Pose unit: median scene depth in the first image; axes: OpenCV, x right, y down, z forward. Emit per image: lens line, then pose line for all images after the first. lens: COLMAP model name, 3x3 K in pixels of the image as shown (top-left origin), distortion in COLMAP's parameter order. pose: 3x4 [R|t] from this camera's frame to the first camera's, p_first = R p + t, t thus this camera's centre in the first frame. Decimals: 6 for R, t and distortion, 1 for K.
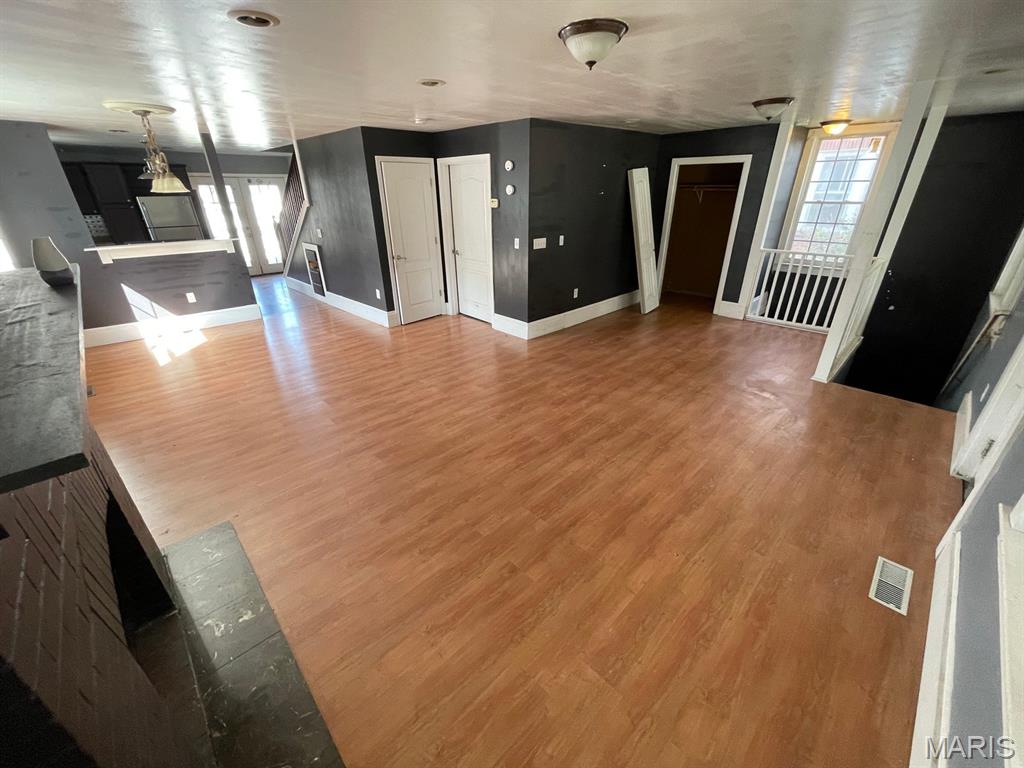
lens RADIAL K [[411.6, 0, 509.6], [0, 411.6, 388.8], [0, 0, 1]] dist [-0.004351, 0.001490]
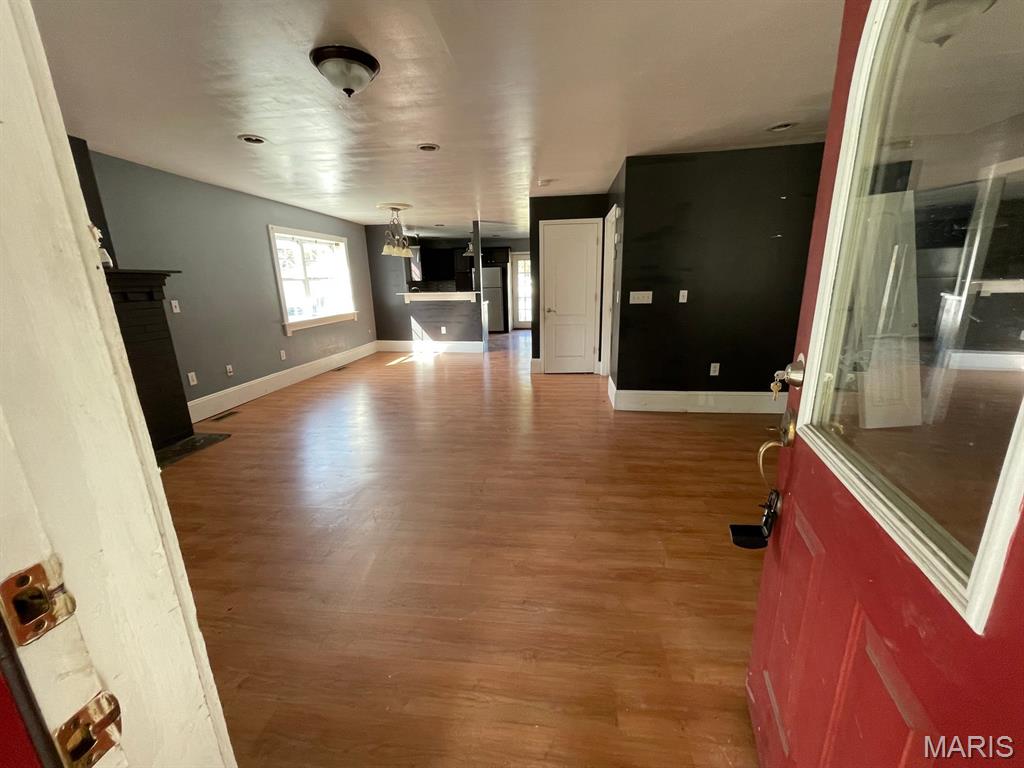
lens RADIAL K [[411.6, 0, 509.0], [0, 411.6, 387.2], [0, 0, 1]] dist [-0.004351, 0.001490]
pose [[0.625456, 0.189116, -0.756994, 0.487194], [-0.323799, 0.945608, -0.031298, -0.063575], [0.709901, 0.264689, 0.652672, 0.282245]]
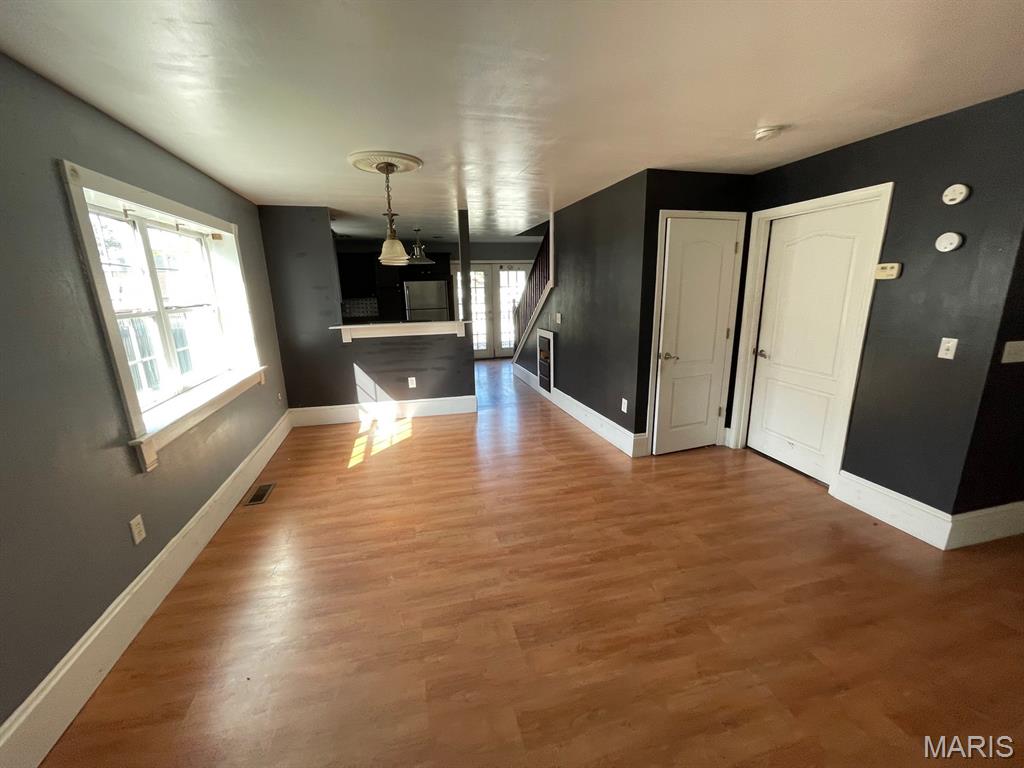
lens RADIAL K [[411.6, 0, 510.0], [0, 411.6, 386.6], [0, 0, 1]] dist [-0.004351, 0.001490]
pose [[0.871246, 0.104551, -0.479583, -0.164164], [-0.200494, 0.967629, -0.153285, -0.119898], [0.448032, 0.229703, 0.864004, 0.329091]]
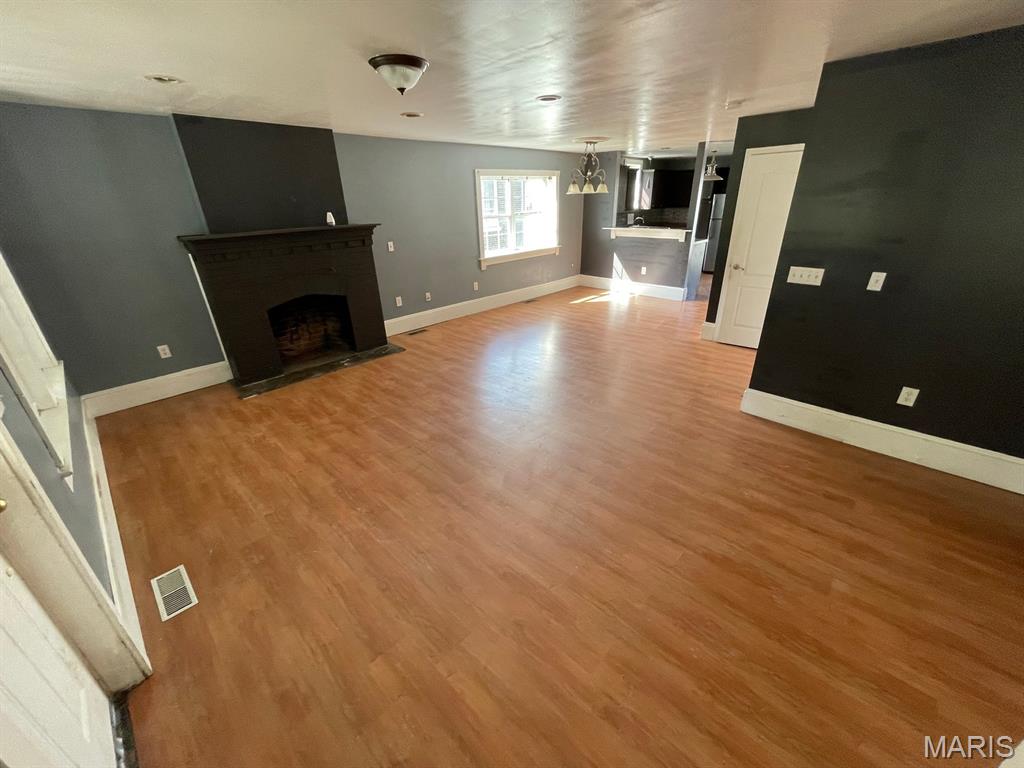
lens RADIAL K [[411.6, 0, 511.4], [0, 411.6, 386.9], [0, 0, 1]] dist [-0.004351, 0.001490]
pose [[0.035068, 0.423581, -0.905179, 0.576243], [-0.412057, 0.831293, 0.373042, -0.230155], [0.910483, 0.359904, 0.203691, 0.474745]]
